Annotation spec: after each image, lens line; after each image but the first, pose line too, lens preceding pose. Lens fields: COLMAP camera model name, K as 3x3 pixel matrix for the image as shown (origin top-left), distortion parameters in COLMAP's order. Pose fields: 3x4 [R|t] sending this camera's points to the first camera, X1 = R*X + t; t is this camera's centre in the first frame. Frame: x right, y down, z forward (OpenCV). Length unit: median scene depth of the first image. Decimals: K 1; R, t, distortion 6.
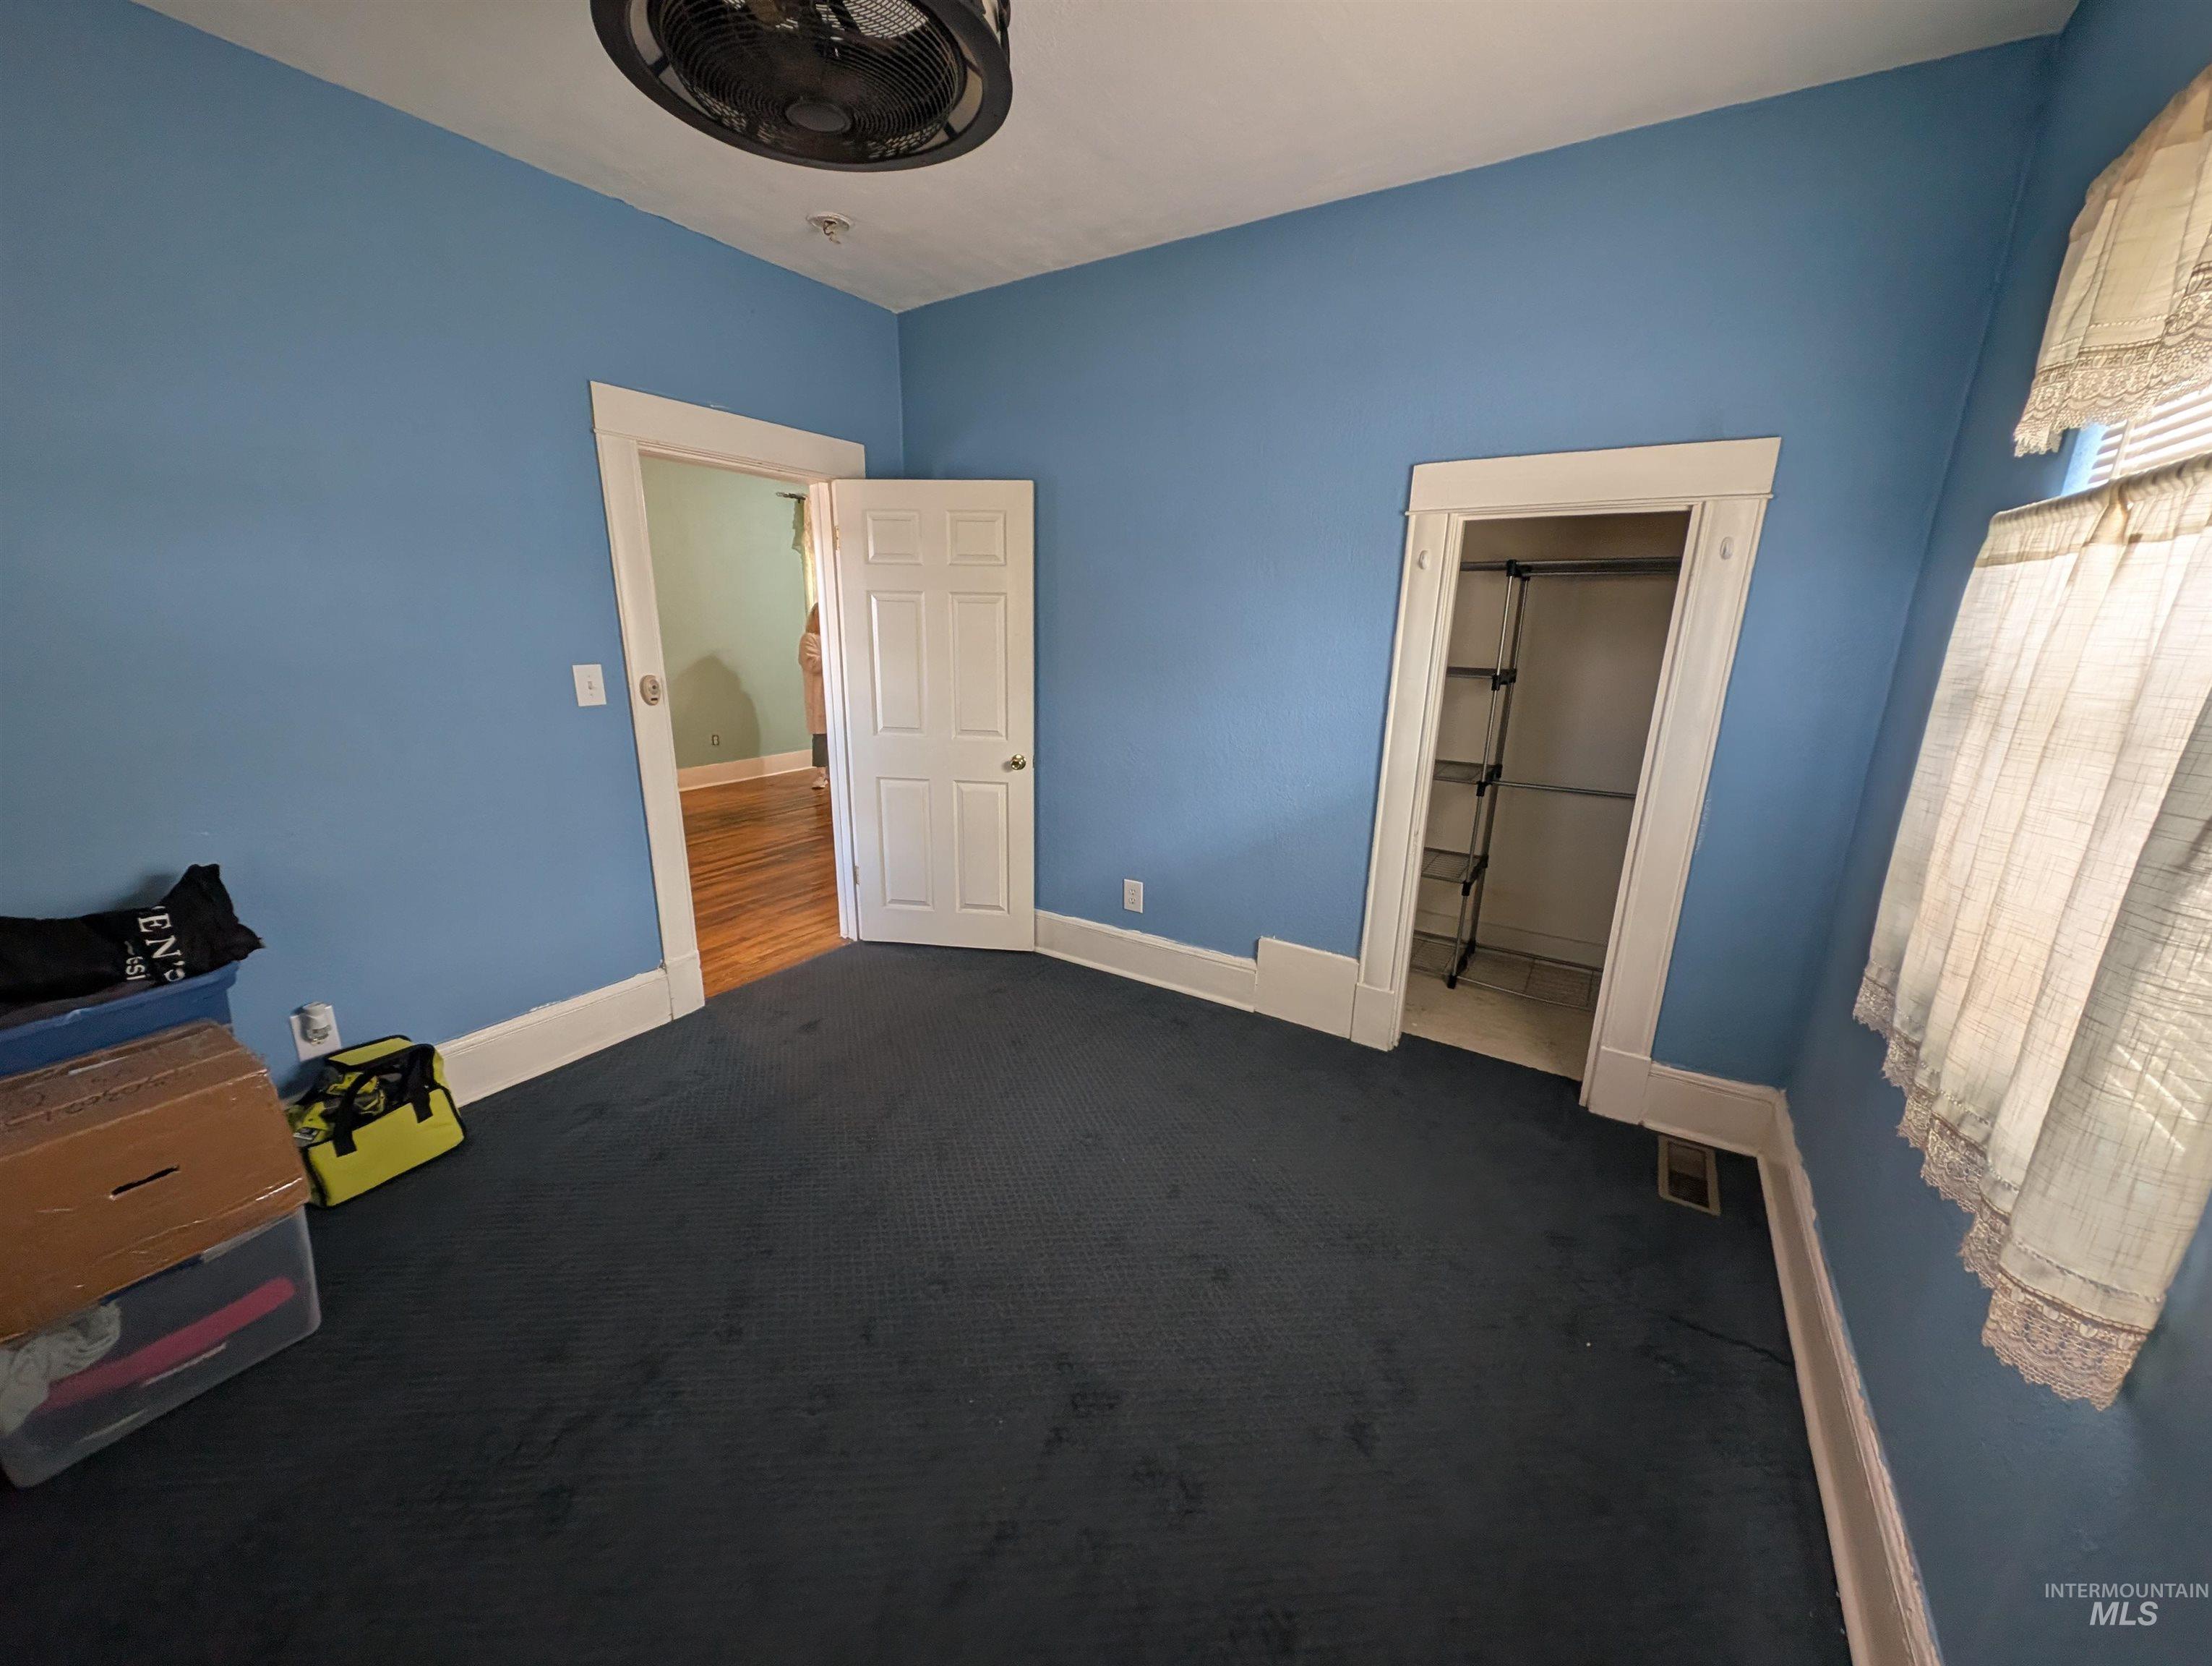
lens RADIAL K [[823.9, 0, 1093.1], [0, 823.9, 832.6], [0, 0, 1]] dist [-0.000857, -0.004340]
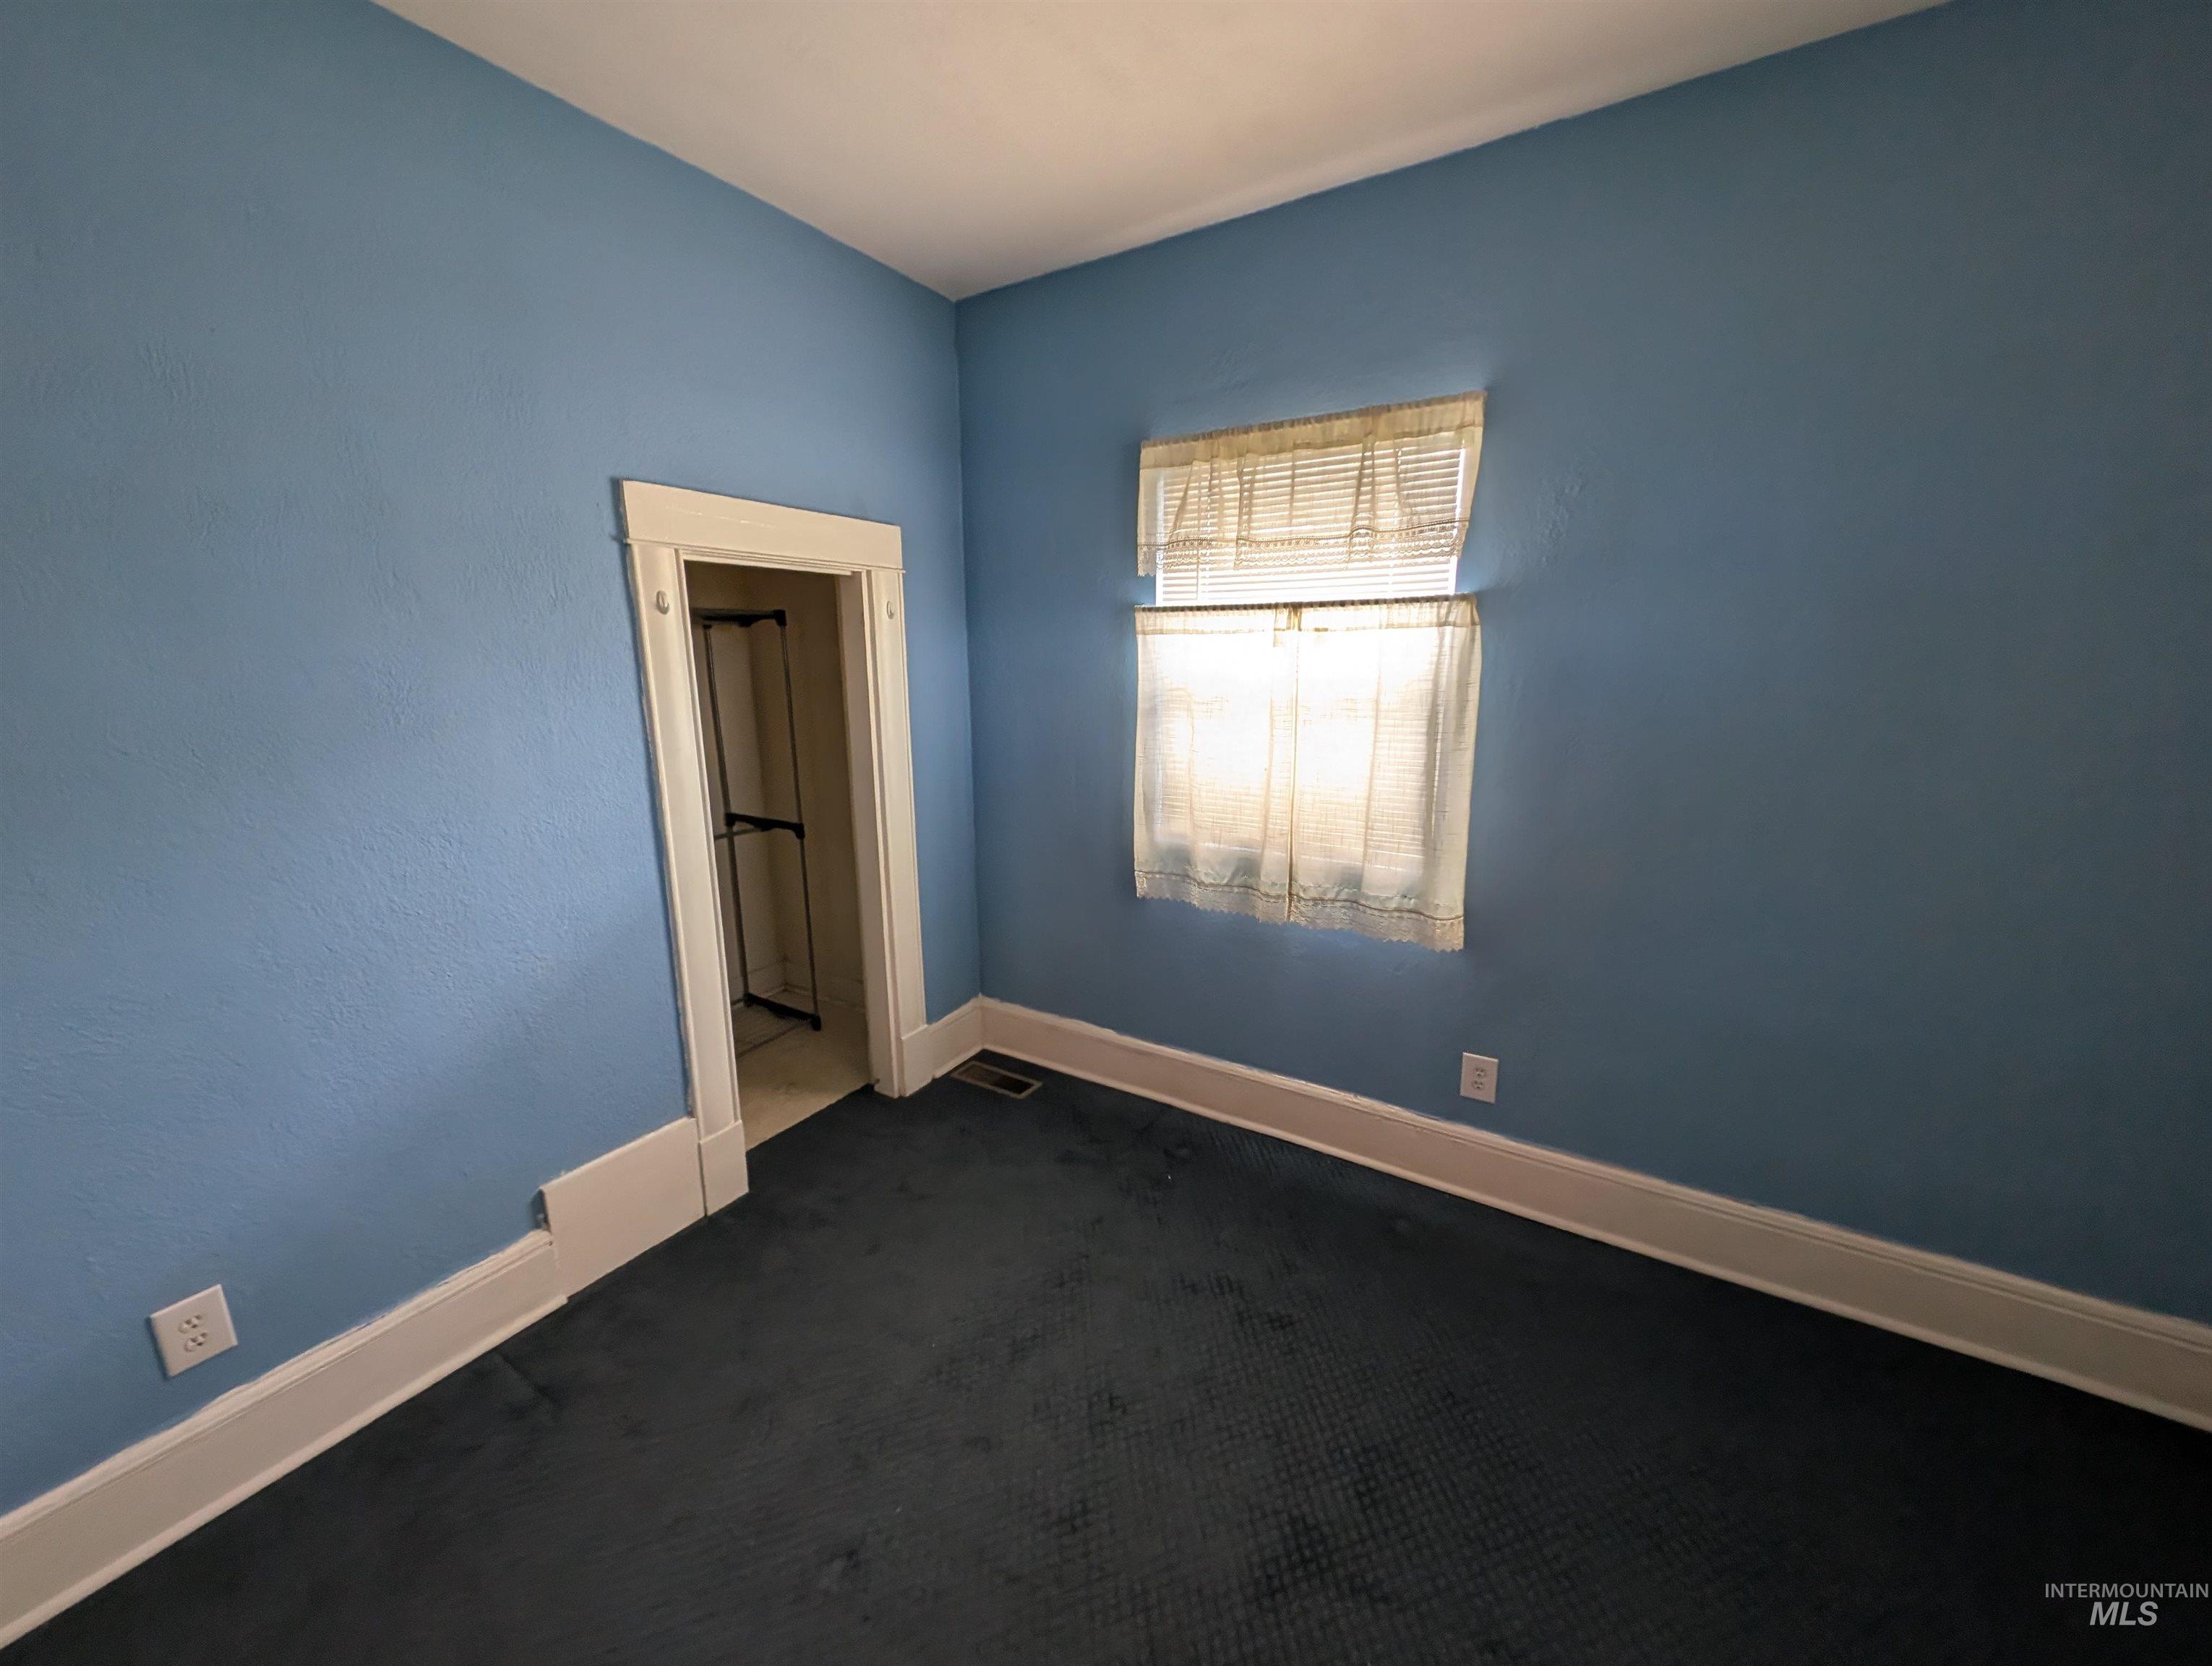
lens RADIAL K [[823.9, 0, 1096.1], [0, 823.9, 838.7], [0, 0, 1]] dist [-0.000857, -0.004340]
pose [[-0.019835, -0.235945, 0.971564, -0.438075], [0.258349, 0.937543, 0.232957, -0.198924], [-0.965848, 0.255624, 0.042360, 0.629674]]
